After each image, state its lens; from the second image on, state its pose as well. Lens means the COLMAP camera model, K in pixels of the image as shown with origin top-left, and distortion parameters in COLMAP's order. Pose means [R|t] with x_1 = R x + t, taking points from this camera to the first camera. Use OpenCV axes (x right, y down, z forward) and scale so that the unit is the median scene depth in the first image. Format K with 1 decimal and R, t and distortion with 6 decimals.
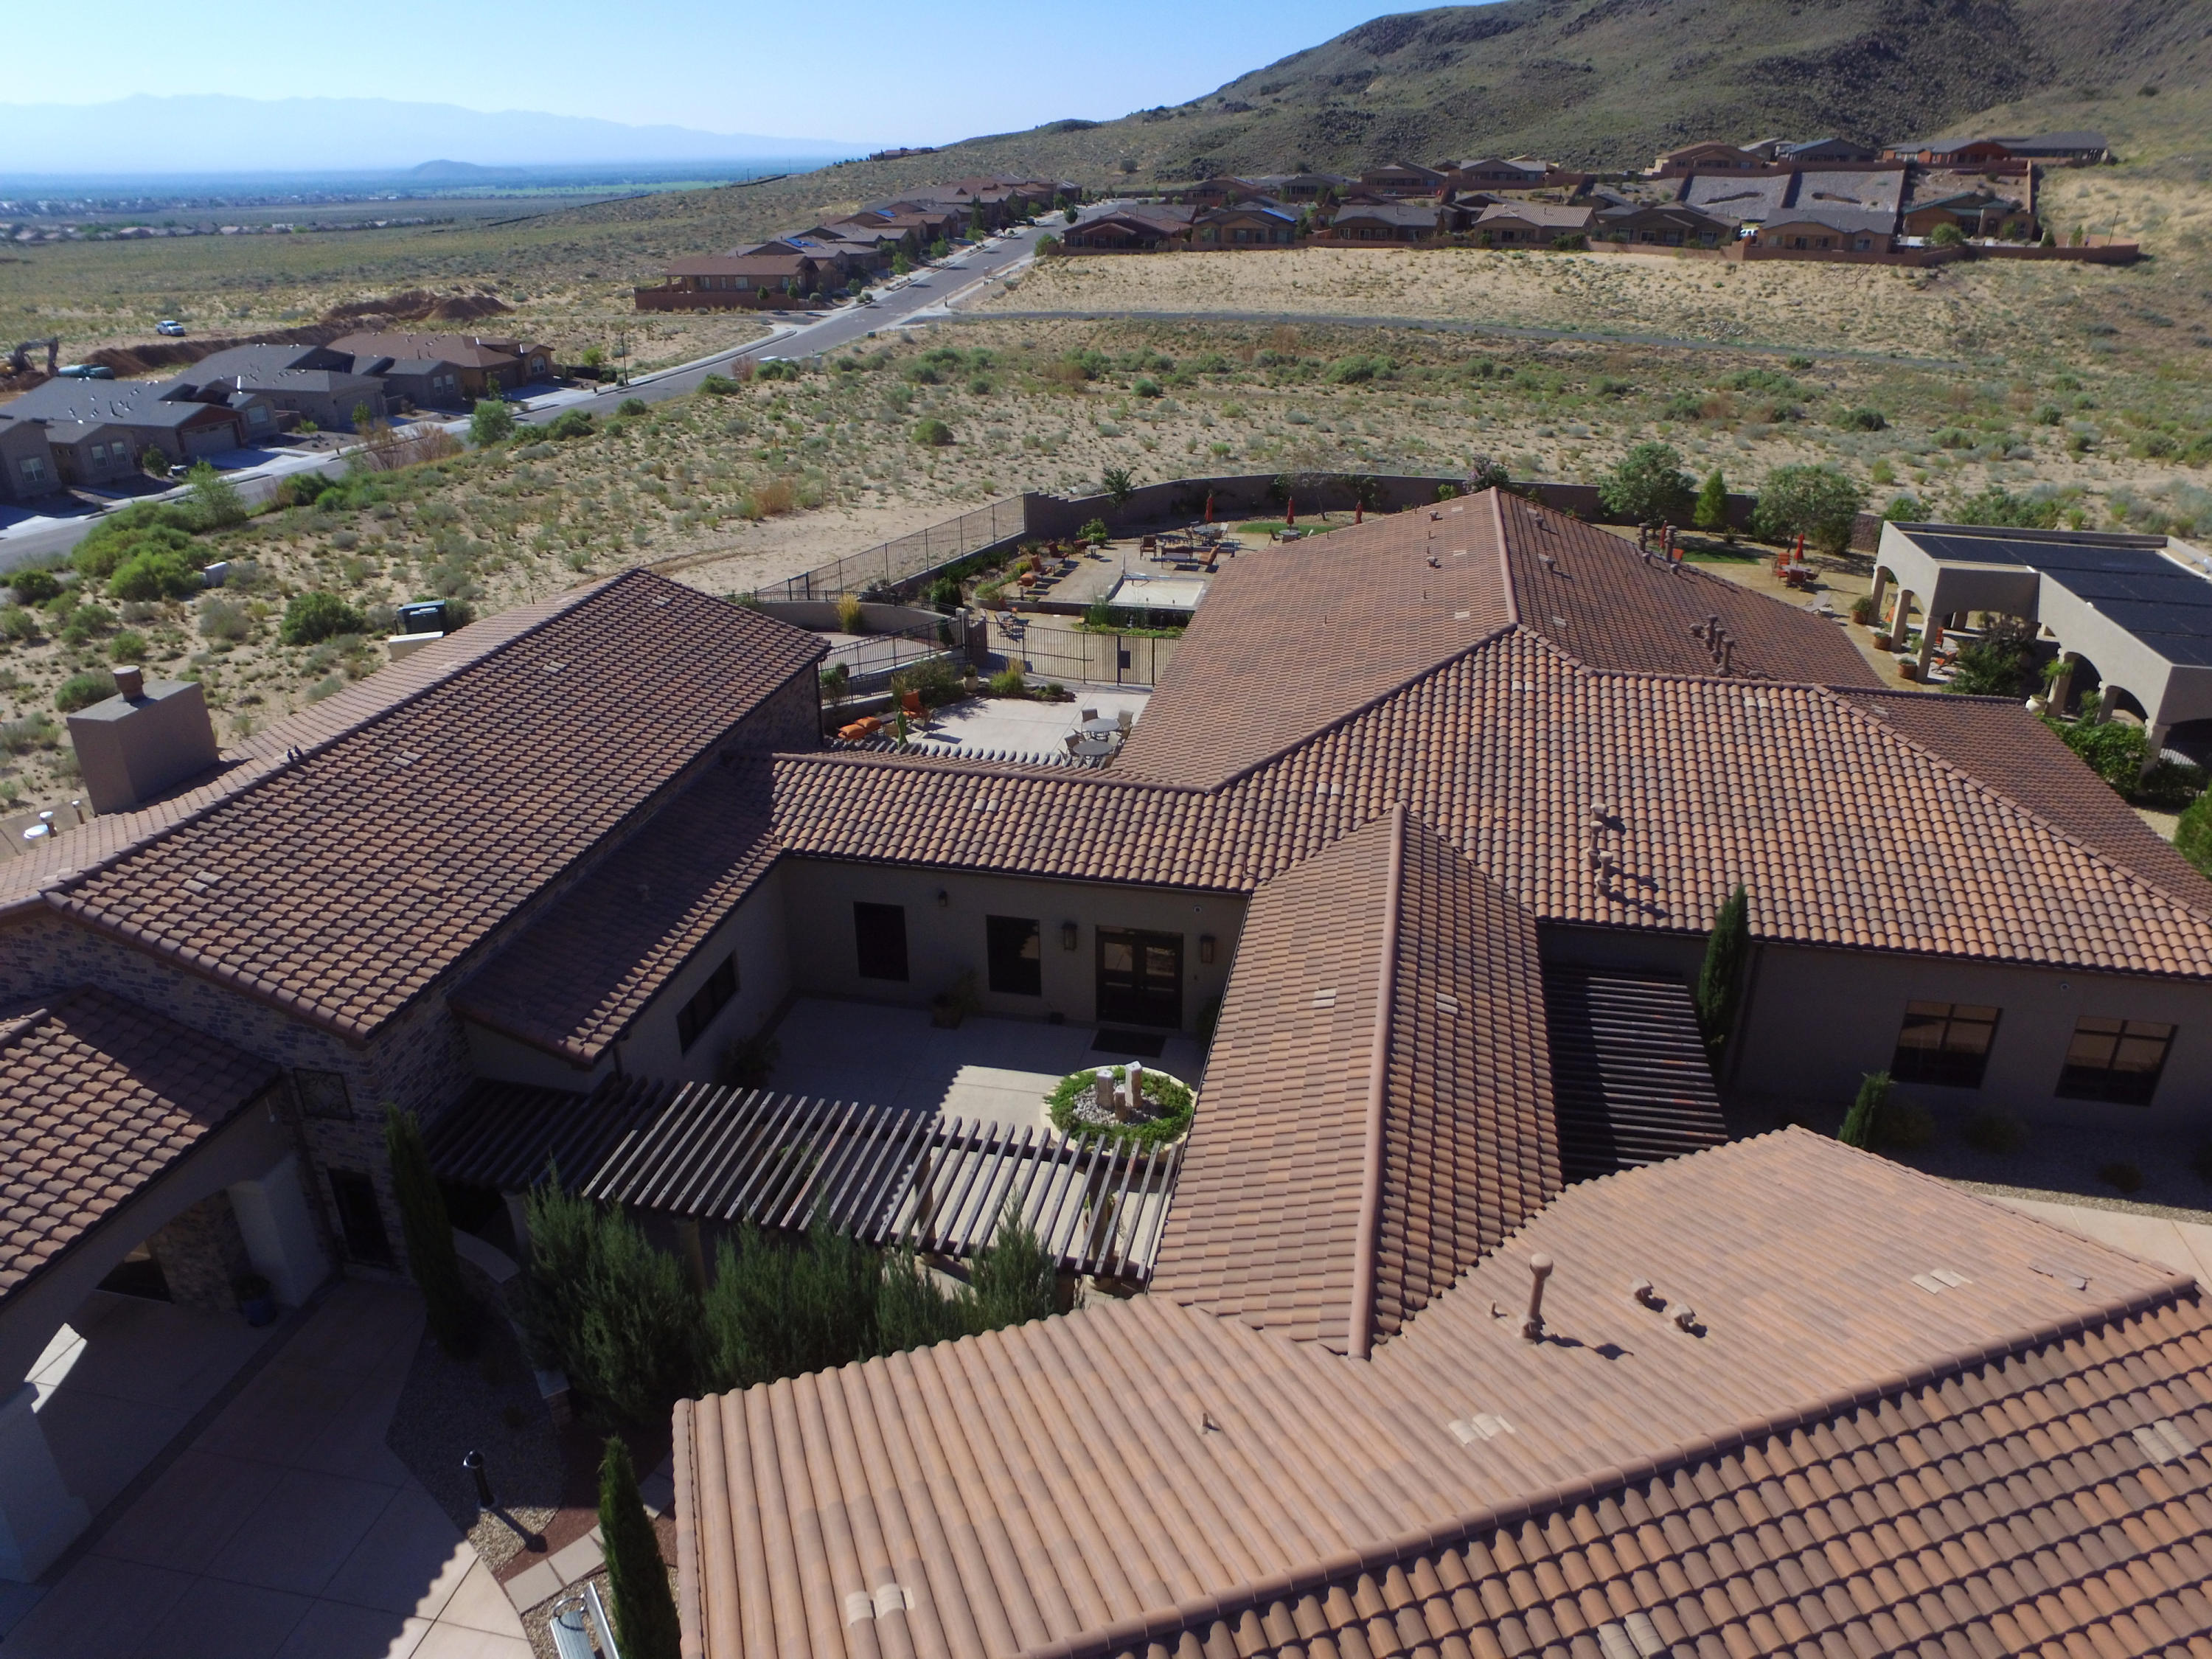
lens RADIAL K [[1496.5, 0, 1105.6], [0, 1496.5, 820.4], [0, 0, 1]] dist [-0.128823, 0.094289]
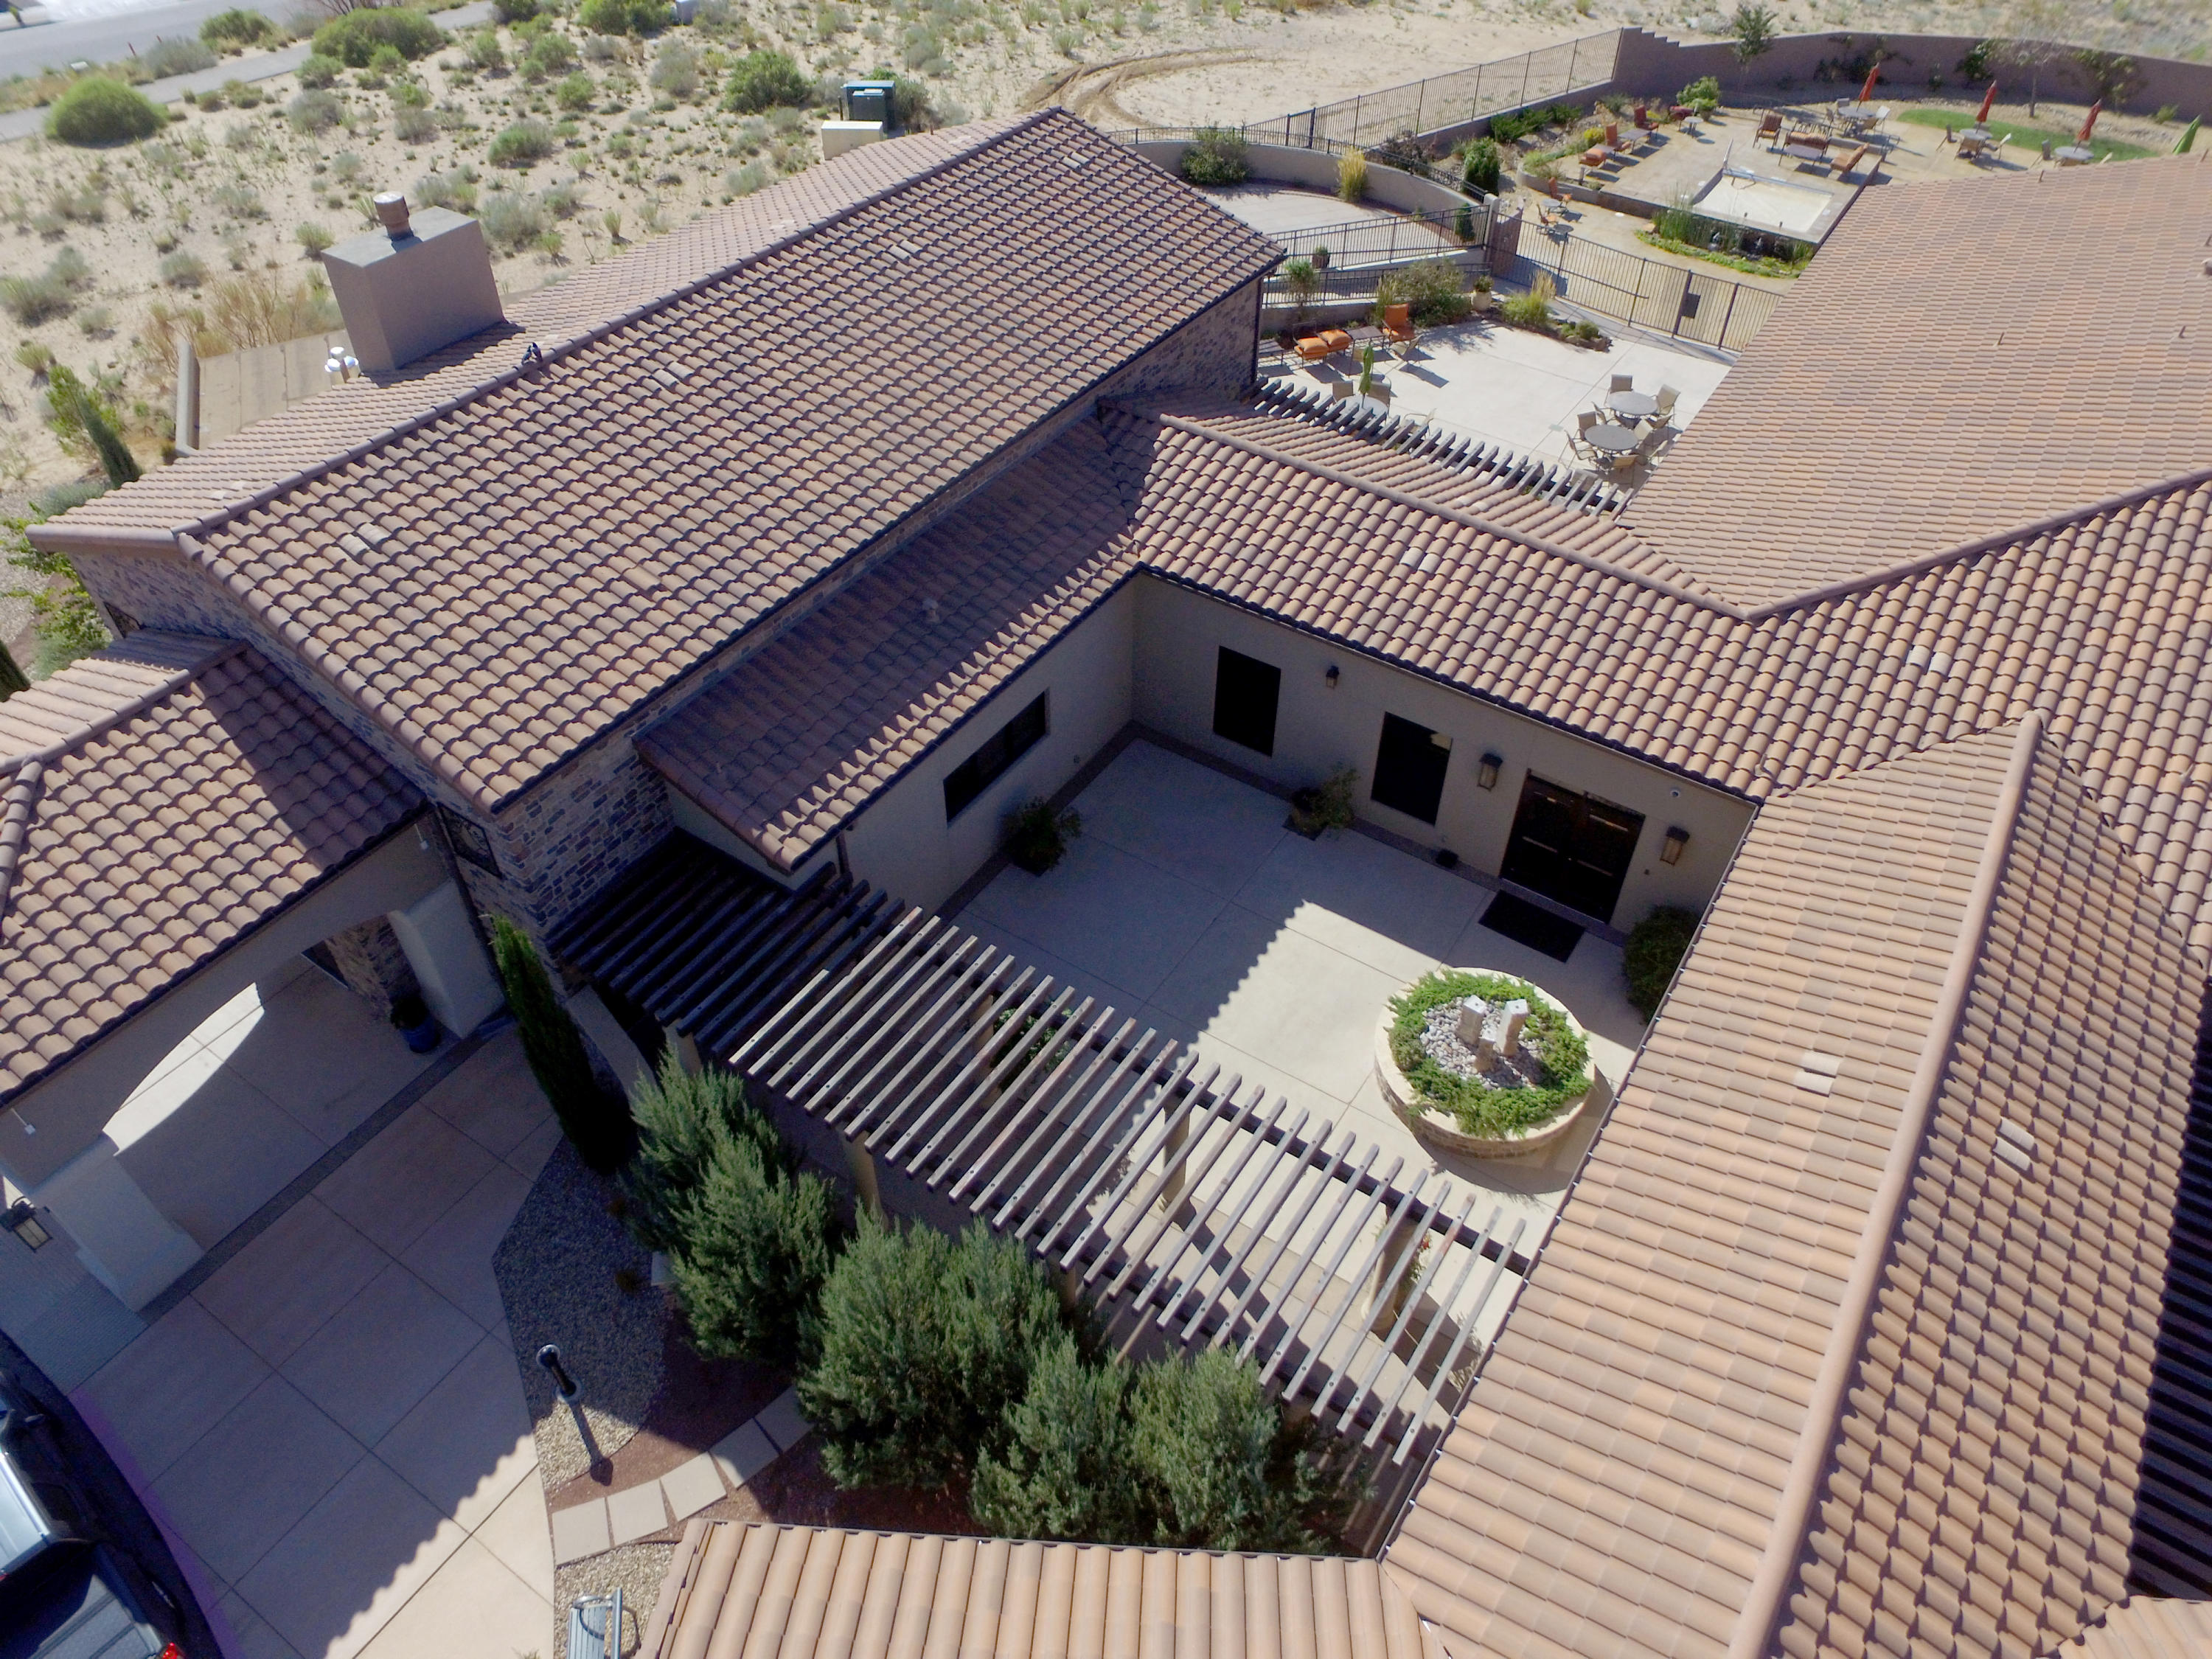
lens RADIAL K [[1496.5, 0, 1105.6], [0, 1496.5, 820.4], [0, 0, 1]] dist [-0.128823, 0.094289]
pose [[0.928892, 0.261601, -0.262153, -0.001556], [-0.163896, 0.925131, 0.342447, -0.095642], [0.332110, -0.275131, 0.902223, 0.236034]]
